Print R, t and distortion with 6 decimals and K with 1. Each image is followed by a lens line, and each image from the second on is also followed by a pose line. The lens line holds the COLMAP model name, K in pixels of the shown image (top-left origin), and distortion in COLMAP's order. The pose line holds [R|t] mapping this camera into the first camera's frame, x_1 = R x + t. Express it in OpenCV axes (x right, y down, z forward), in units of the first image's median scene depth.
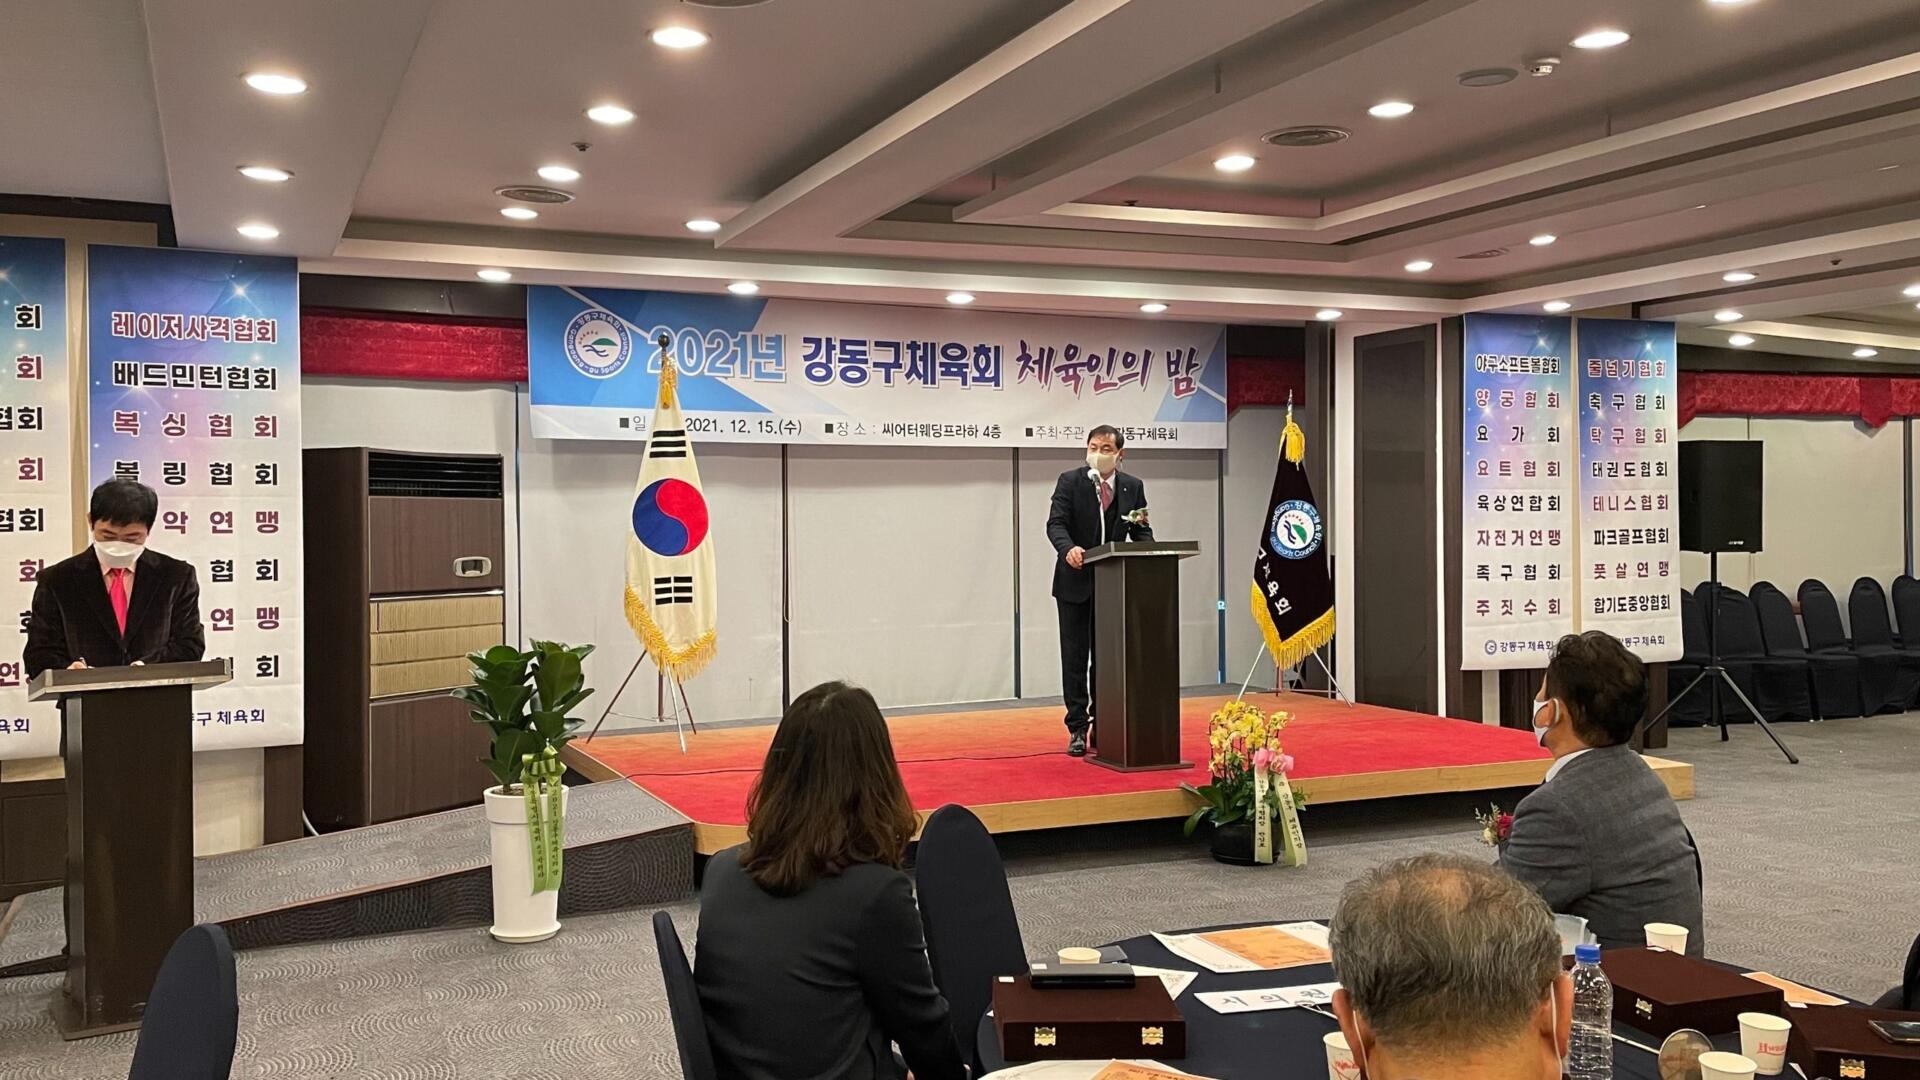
lens RADIAL K [[1584.0, 0, 960.0], [0, 1584.0, 540.0], [0, 0, 1]] dist [0.061013, -0.009560]
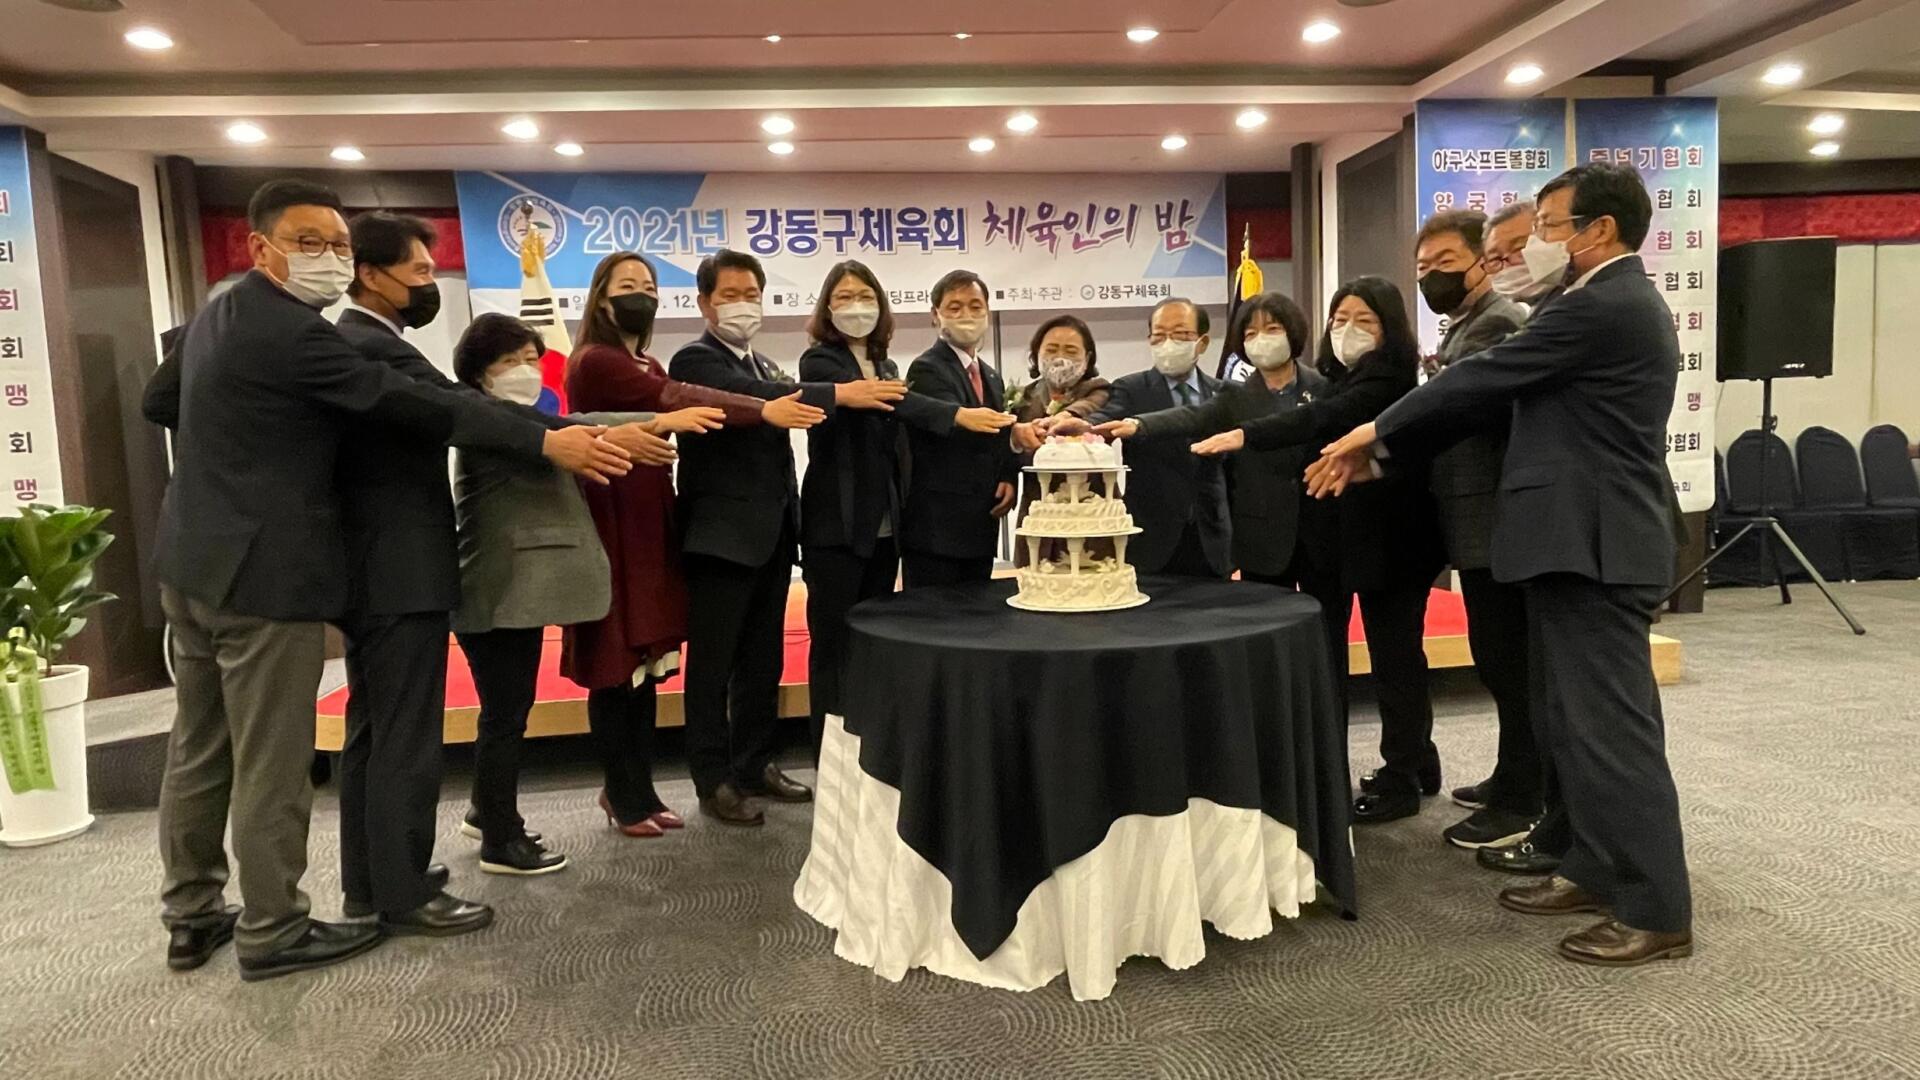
lens RADIAL K [[1132.8, 0, 960.0], [0, 1132.8, 540.0], [0, 0, 1]] dist [-0.007692, 0.002773]
pose [[0.961164, -0.010807, -0.275765, 0.223115], [0.034211, 0.996191, 0.080204, 0.028537], [0.273848, -0.086523, 0.957873, 0.312277]]
